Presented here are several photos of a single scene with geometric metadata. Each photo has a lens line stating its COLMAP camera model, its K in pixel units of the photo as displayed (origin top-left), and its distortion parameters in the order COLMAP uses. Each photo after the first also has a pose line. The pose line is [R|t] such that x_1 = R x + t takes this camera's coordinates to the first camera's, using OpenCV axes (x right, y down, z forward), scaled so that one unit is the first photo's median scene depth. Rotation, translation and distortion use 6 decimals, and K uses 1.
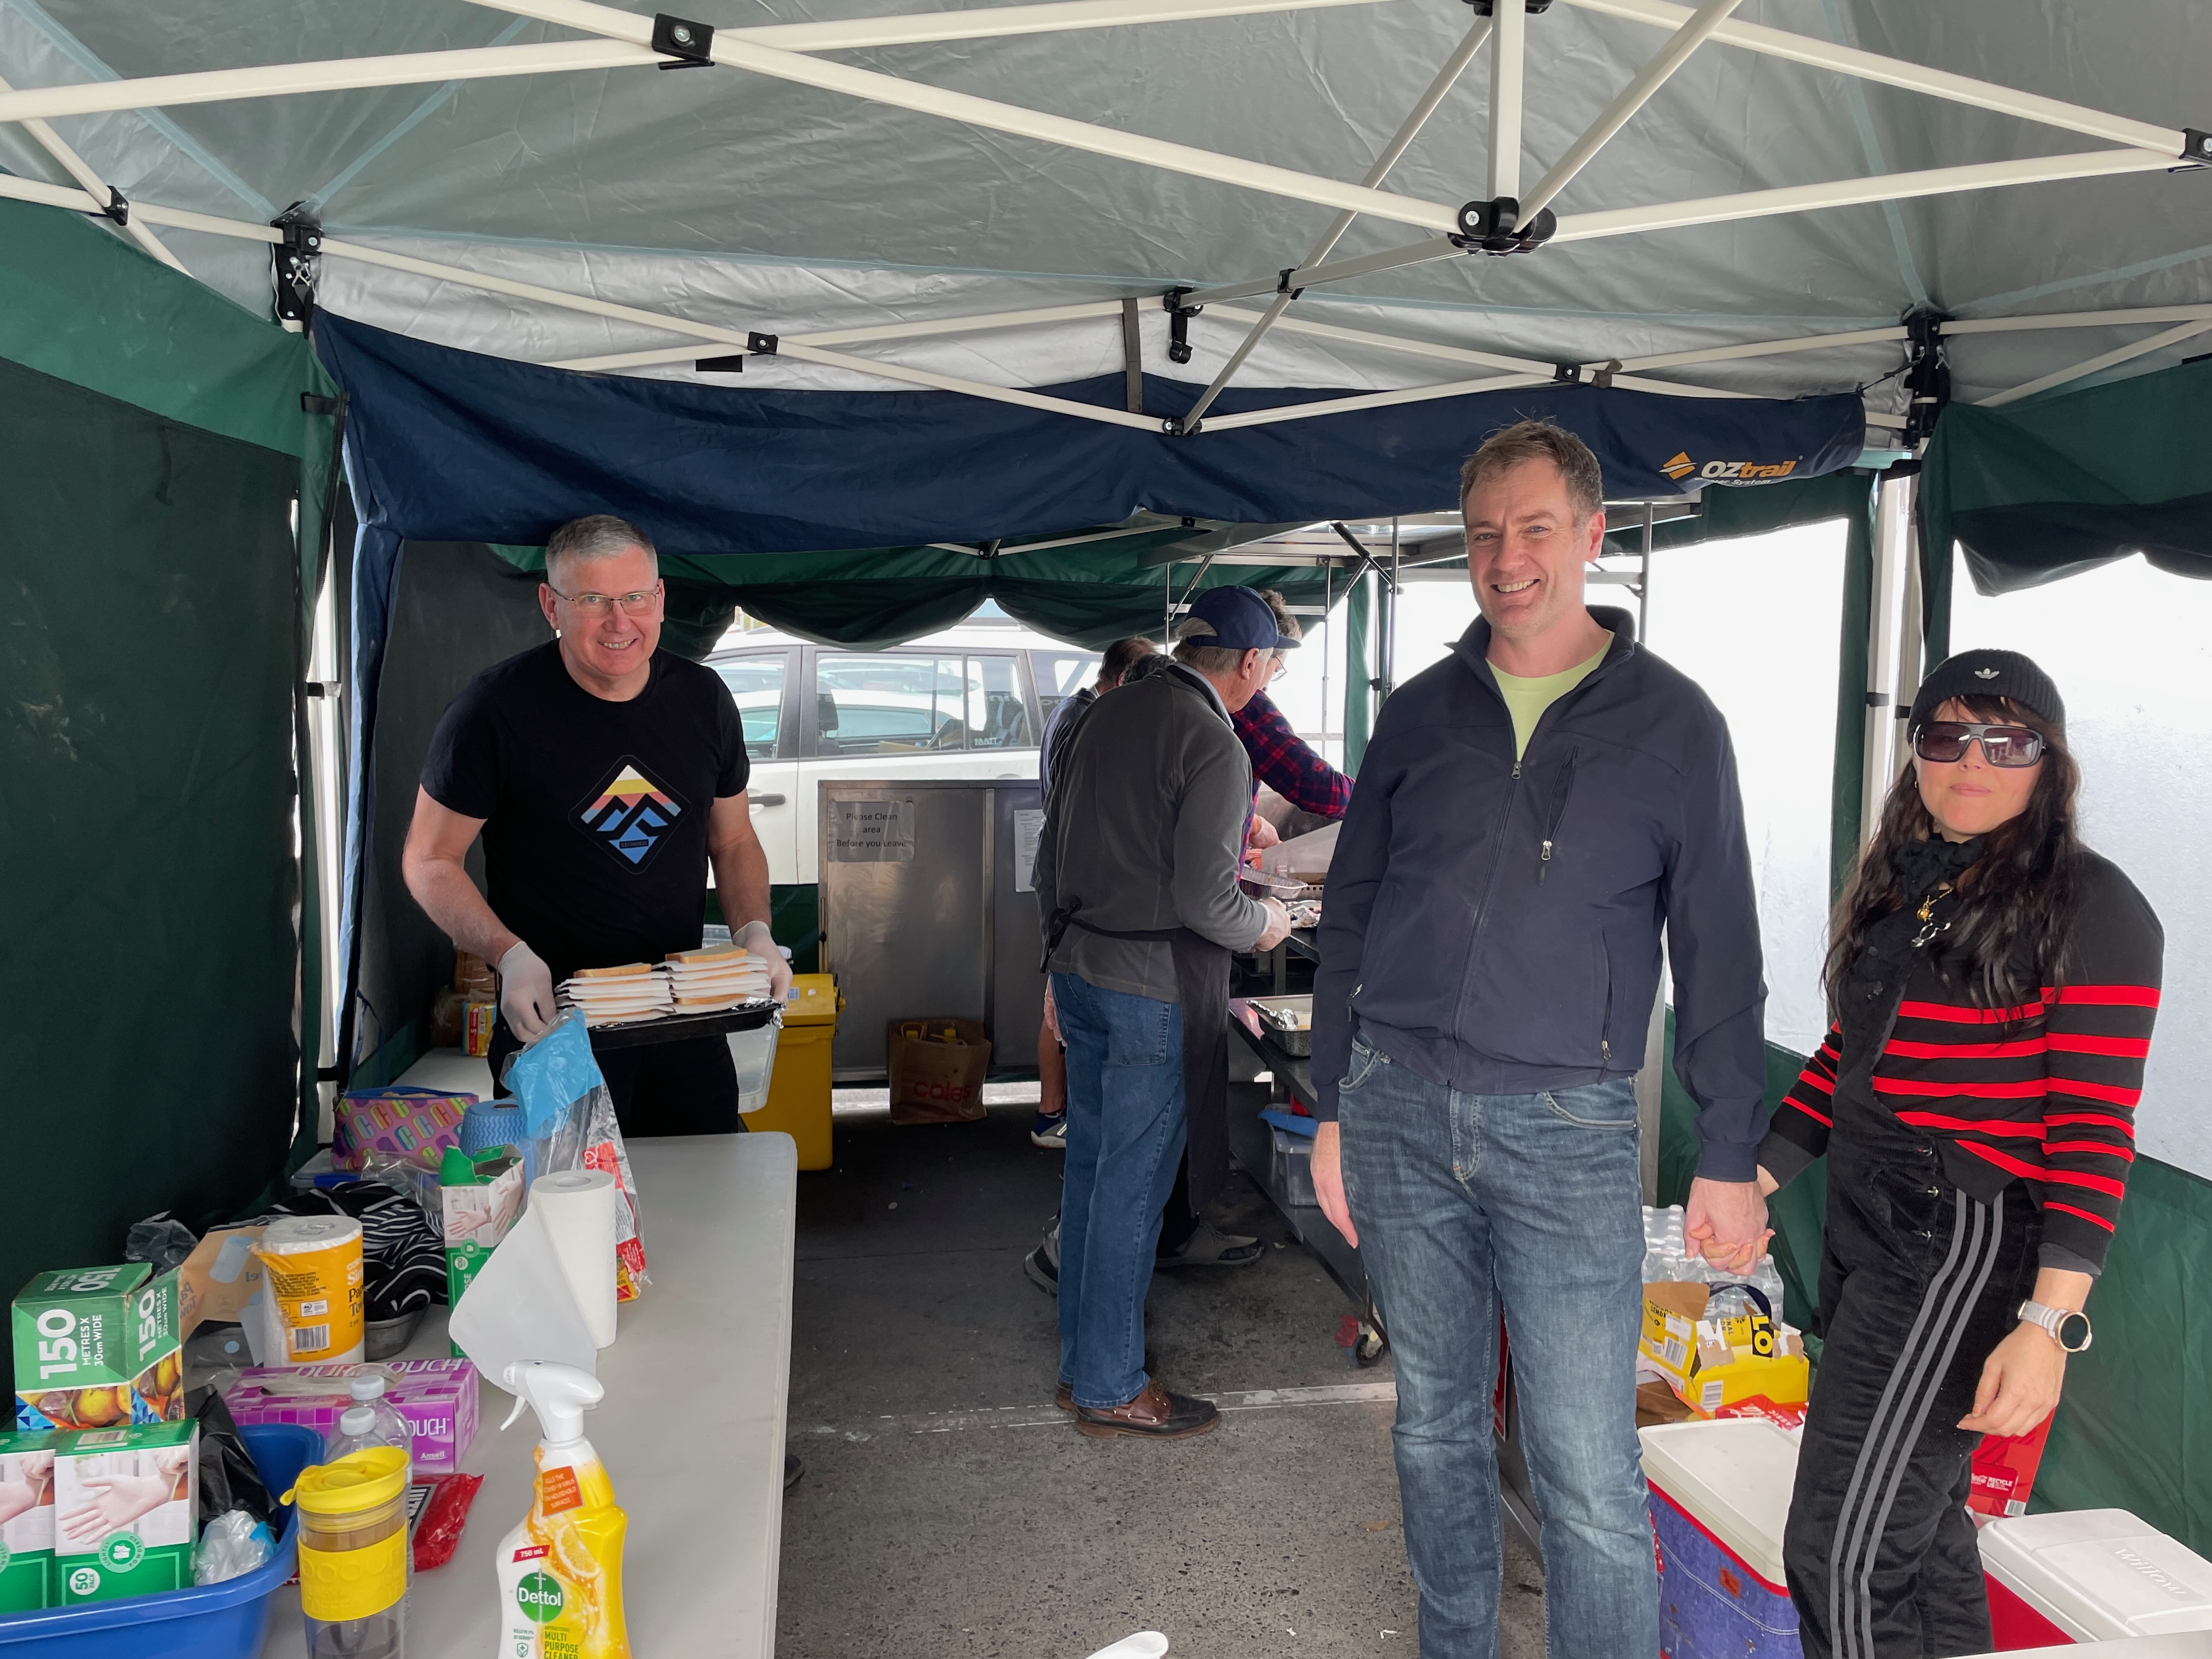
lens RADIAL K [[1679.0, 0, 1140.8], [0, 1679.0, 823.6], [0, 0, 1]] dist [0.080918, -0.122838]
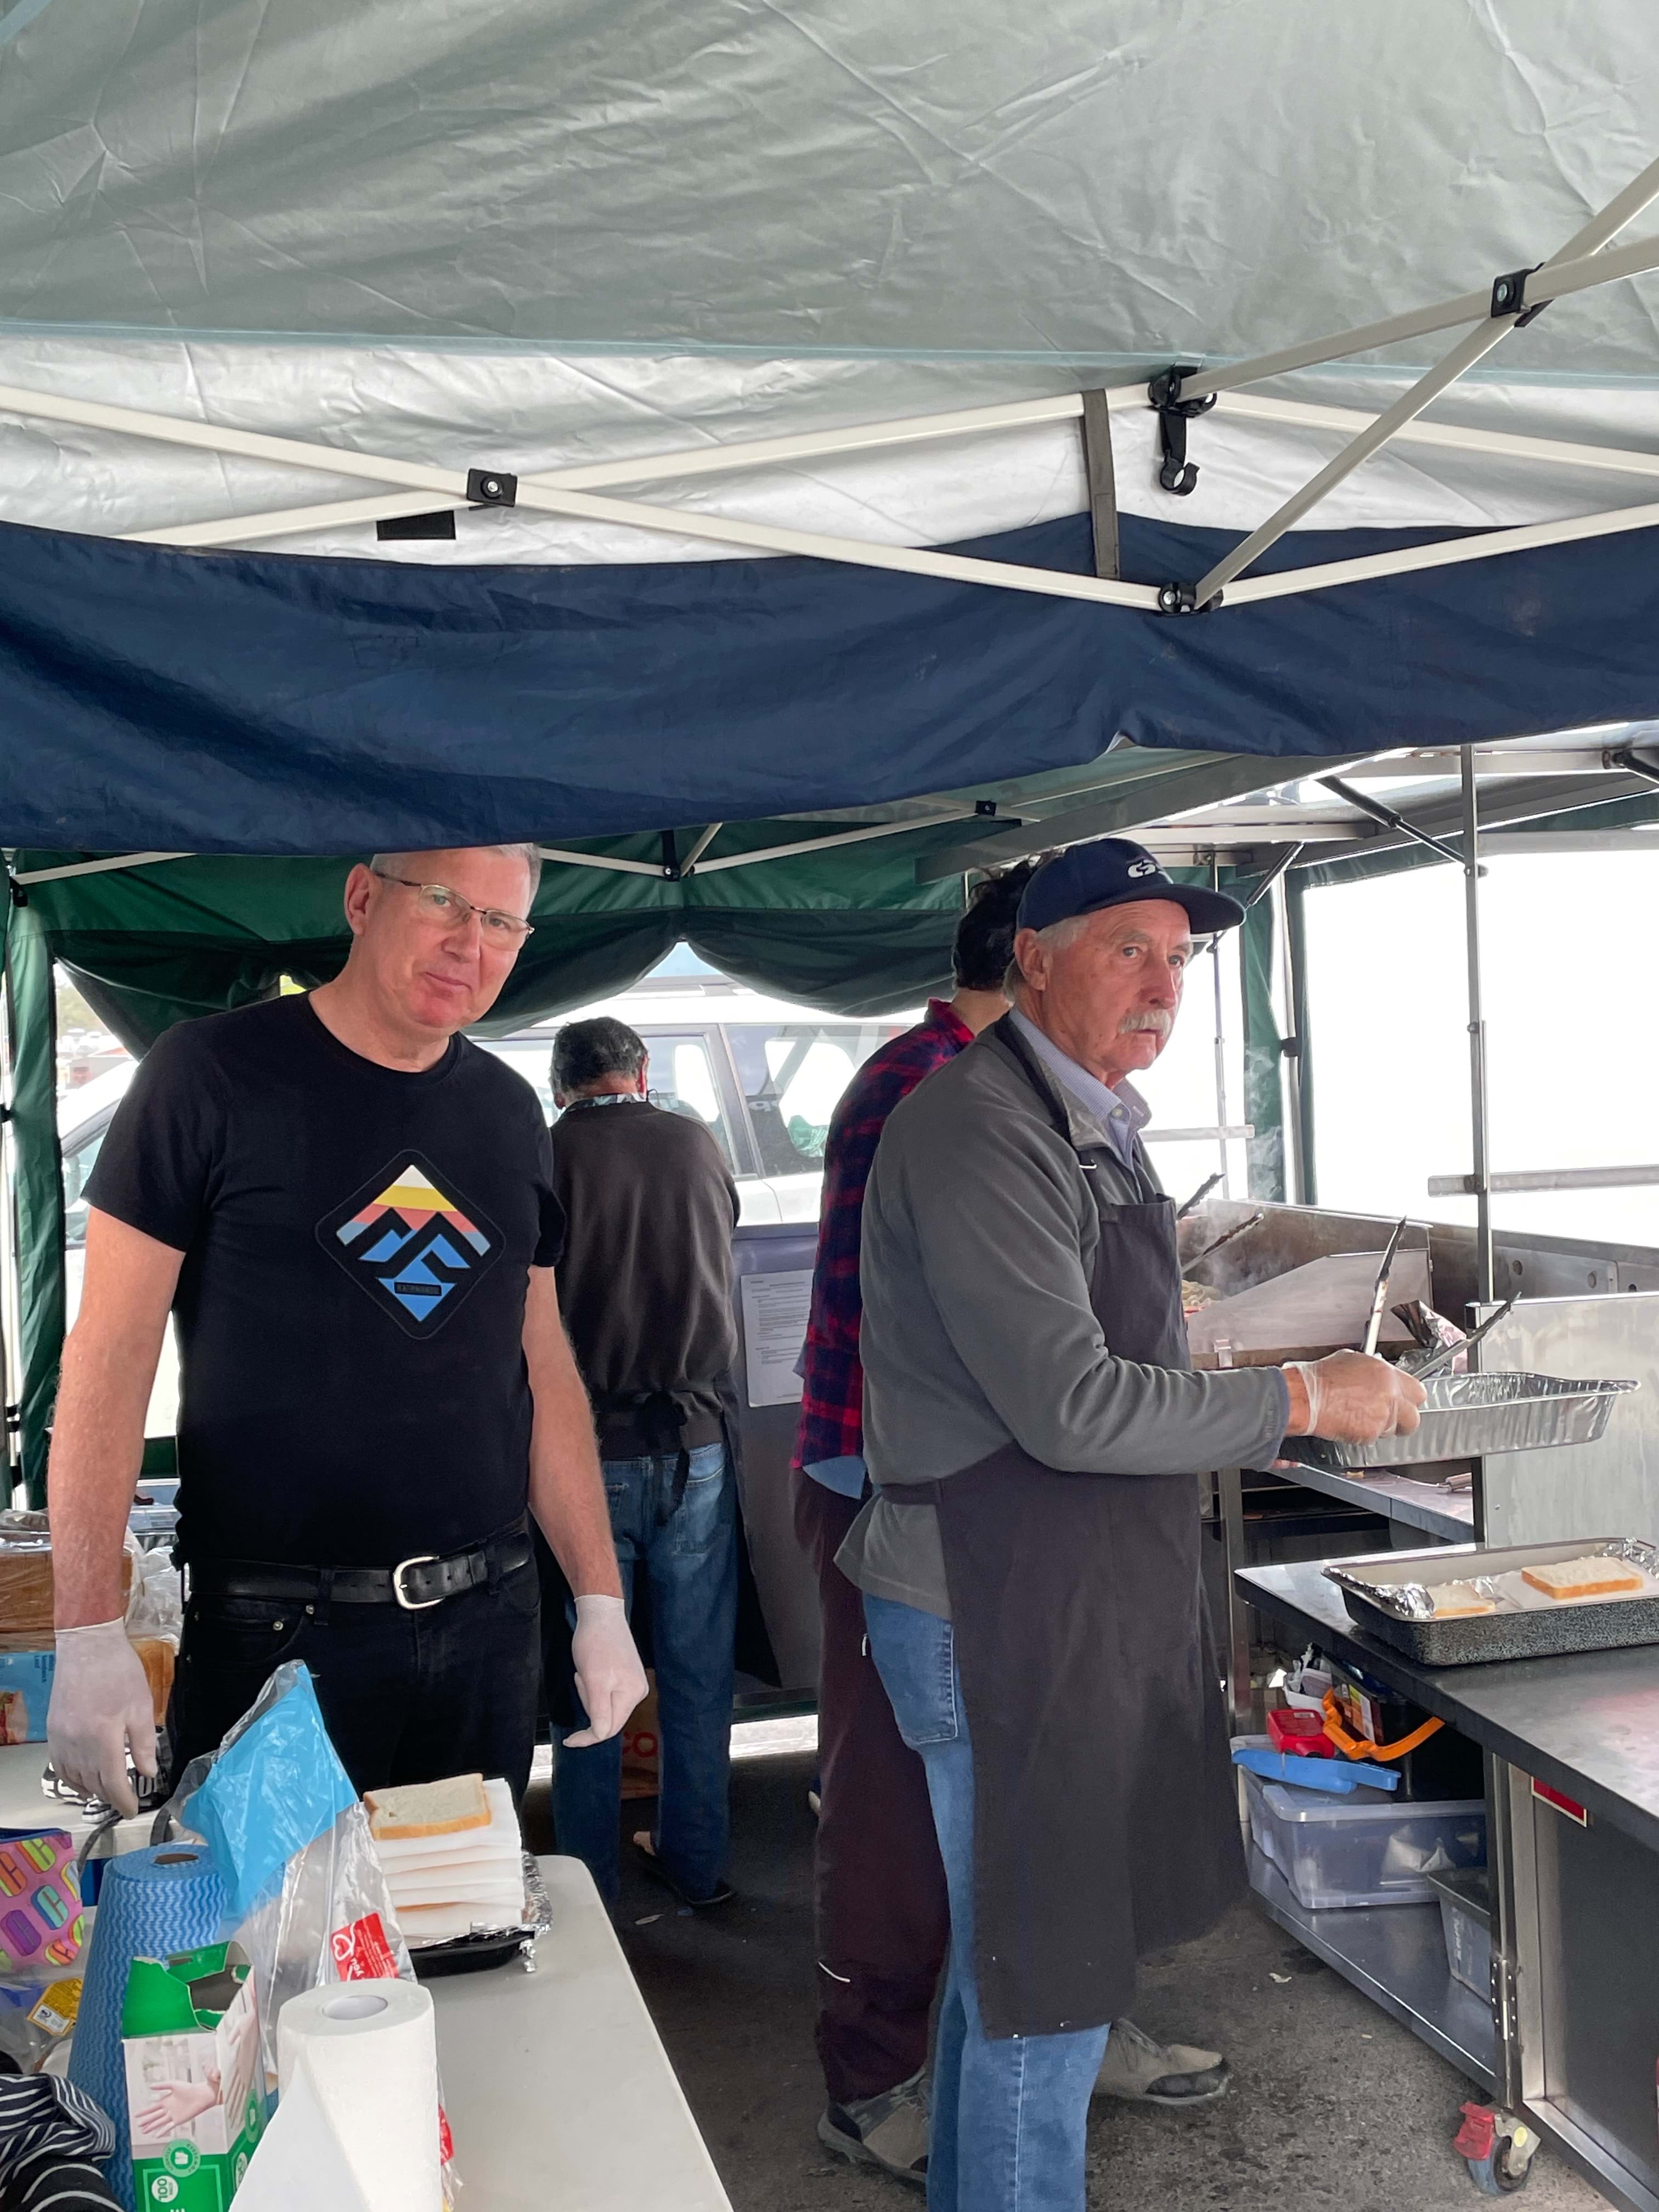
lens RADIAL K [[2487.7, 0, 829.5], [0, 2487.7, 1106.0], [0, 0, 1]] dist [0.117178, -0.217435]
pose [[0.997905, -0.053068, 0.036996, -0.149177], [0.055718, 0.995646, -0.074725, 0.000773], [-0.032869, 0.076630, 0.996518, 0.146803]]
